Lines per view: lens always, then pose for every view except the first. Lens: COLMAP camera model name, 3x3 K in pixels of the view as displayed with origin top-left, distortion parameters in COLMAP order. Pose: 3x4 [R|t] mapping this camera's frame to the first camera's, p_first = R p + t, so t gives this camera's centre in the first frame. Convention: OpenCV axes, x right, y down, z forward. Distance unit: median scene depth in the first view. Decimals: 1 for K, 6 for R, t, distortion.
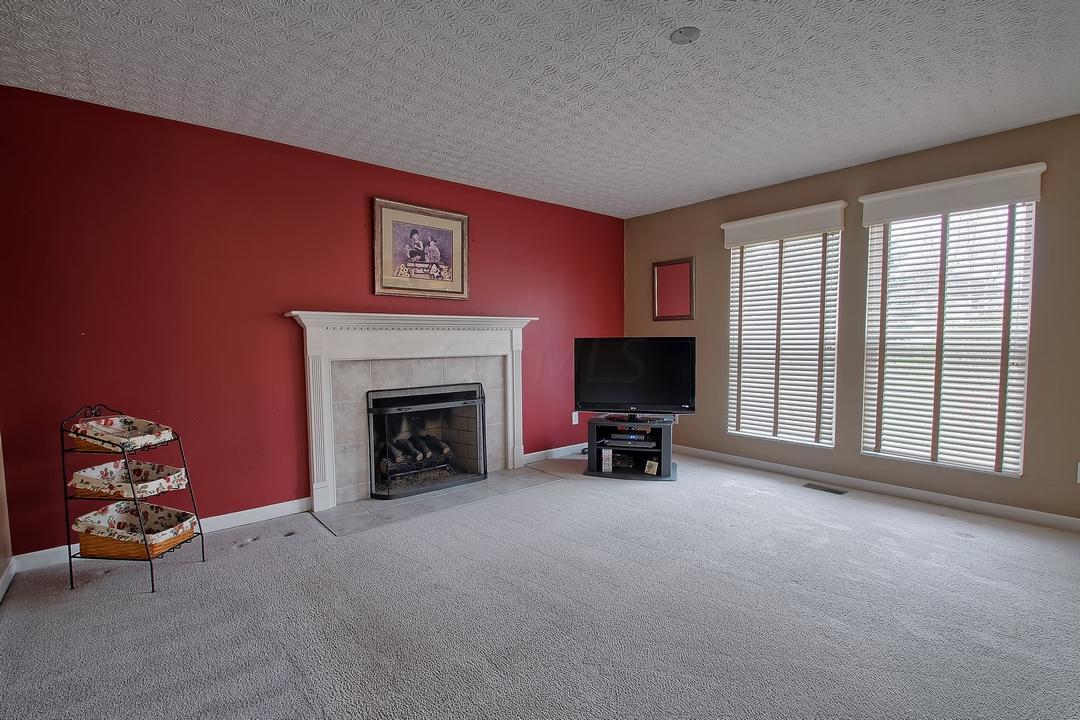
lens RADIAL K [[499.7, 0, 544.9], [0, 499.7, 370.5], [0, 0, 1]] dist [0.014171, -0.017475]
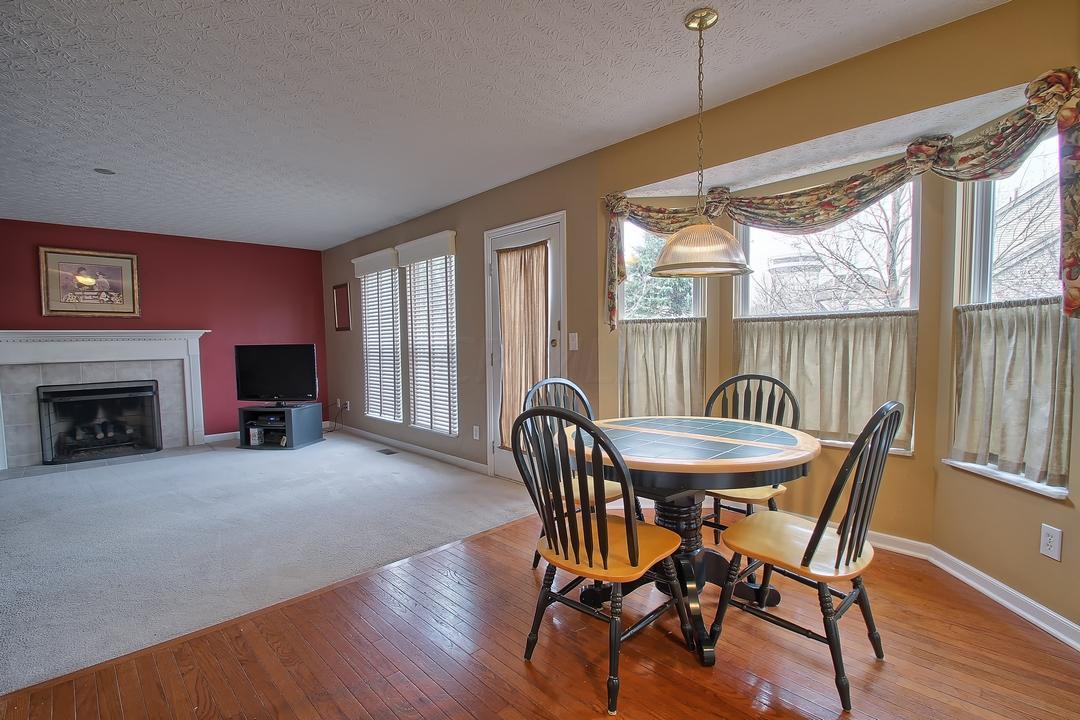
lens RADIAL K [[499.7, 0, 544.9], [0, 499.7, 370.5], [0, 0, 1]] dist [0.014171, -0.017475]
pose [[0.998220, -0.011113, 0.058599, 0.890395], [0.011389, 0.999926, -0.004379, 0.018508], [-0.058546, 0.005038, 0.998272, -0.415422]]
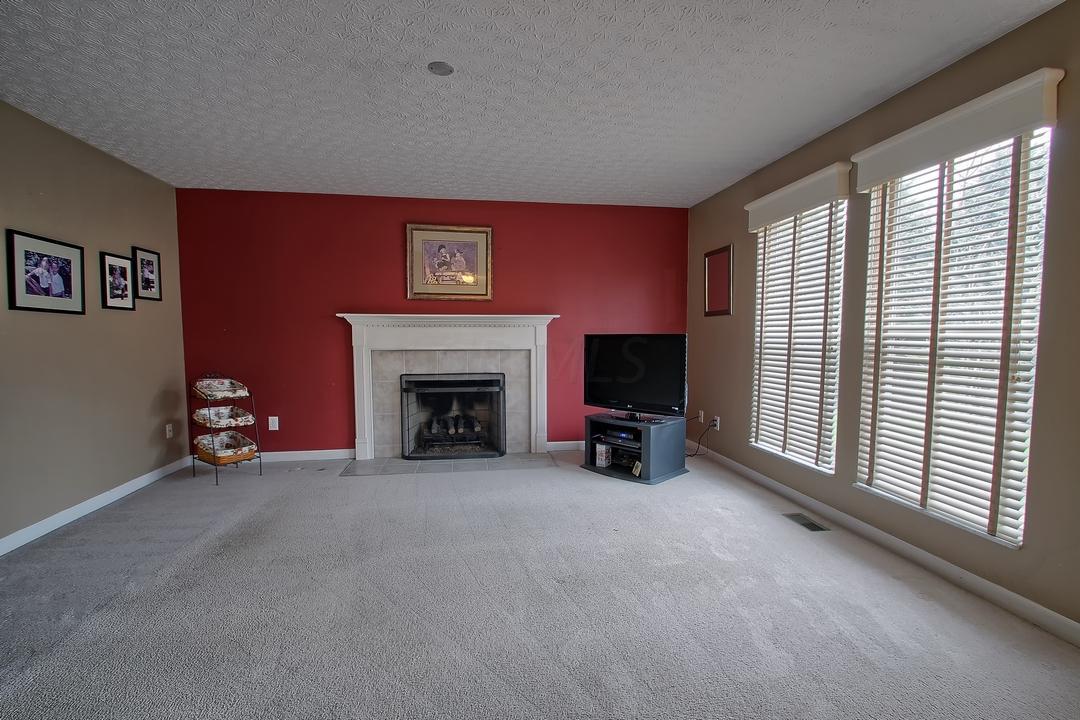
lens RADIAL K [[499.7, 0, 544.9], [0, 499.7, 370.5], [0, 0, 1]] dist [0.014171, -0.017475]
pose [[0.854211, 0.044147, -0.518049, 0.587521], [-0.039597, 0.999019, 0.019843, -0.008386], [0.518417, 0.003563, 0.855120, 0.081661]]
